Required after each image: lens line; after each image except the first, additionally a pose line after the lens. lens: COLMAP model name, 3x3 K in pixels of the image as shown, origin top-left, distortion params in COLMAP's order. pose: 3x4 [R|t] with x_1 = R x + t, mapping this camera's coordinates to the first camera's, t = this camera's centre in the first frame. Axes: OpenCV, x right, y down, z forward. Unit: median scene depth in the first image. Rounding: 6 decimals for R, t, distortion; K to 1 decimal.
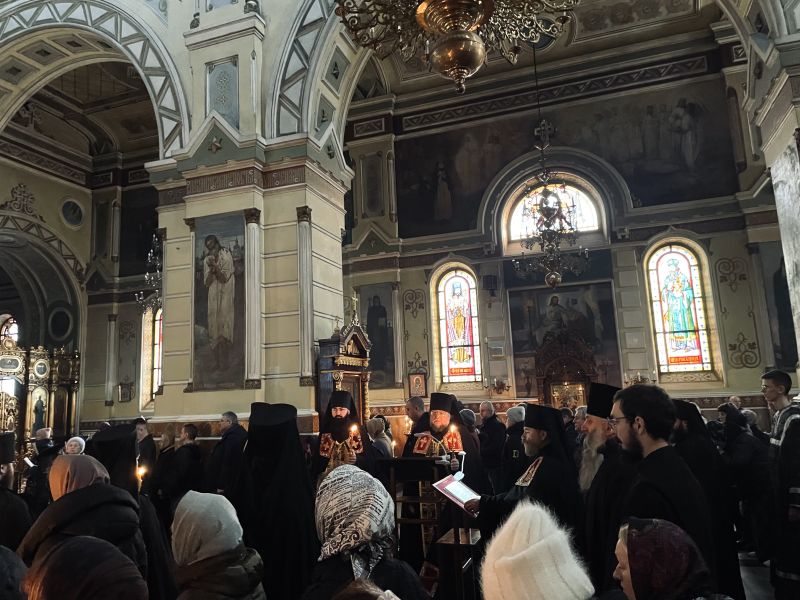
lens RADIAL K [[603.5, 0, 404.4], [0, 603.5, 292.4], [0, 0, 1]] dist [0.099212, -0.125998]
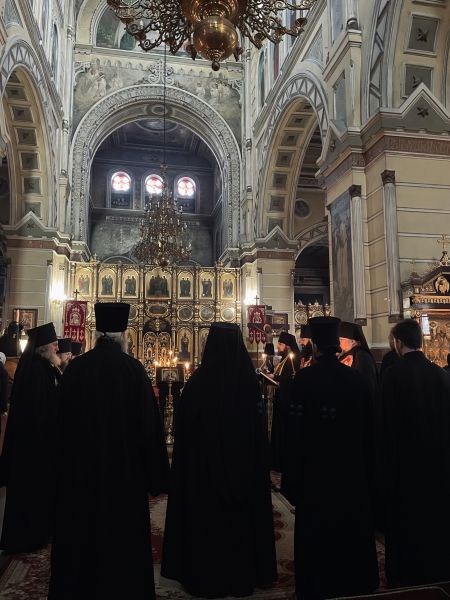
lens RADIAL K [[452.6, 0, 229.3], [0, 452.6, 294.7], [0, 0, 1]] dist [0.099212, -0.125998]
pose [[0.499786, -0.076140, -0.862796, 0.413365], [0.132043, 0.991183, -0.010982, 0.062047], [0.856025, -0.108438, 0.505433, 0.257366]]
